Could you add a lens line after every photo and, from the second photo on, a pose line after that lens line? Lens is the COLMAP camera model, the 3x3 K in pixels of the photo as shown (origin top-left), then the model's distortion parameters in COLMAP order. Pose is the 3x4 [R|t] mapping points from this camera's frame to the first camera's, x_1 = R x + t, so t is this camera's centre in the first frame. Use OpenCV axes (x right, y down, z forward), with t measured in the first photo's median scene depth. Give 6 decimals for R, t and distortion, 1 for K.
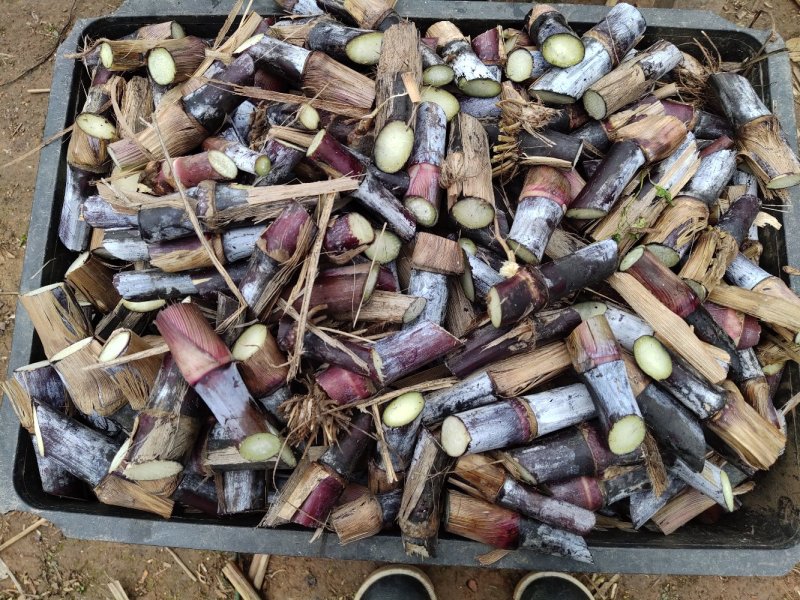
lens RADIAL K [[601.9, 0, 400.0], [0, 601.9, 300.0], [0, 0, 1]] dist [0.094895, -0.112891]
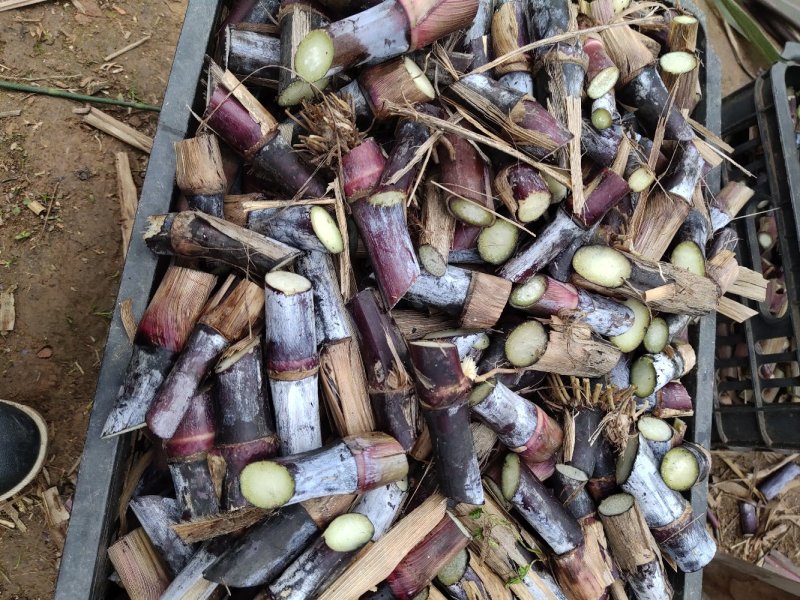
lens RADIAL K [[601.9, 0, 400.0], [0, 601.9, 300.0], [0, 0, 1]] dist [0.094895, -0.112891]
pose [[-0.104754, 0.983614, -0.146734, 0.213462], [-0.984469, -0.123464, -0.124809, 0.165150], [-0.140880, 0.131381, 0.981271, 0.134357]]
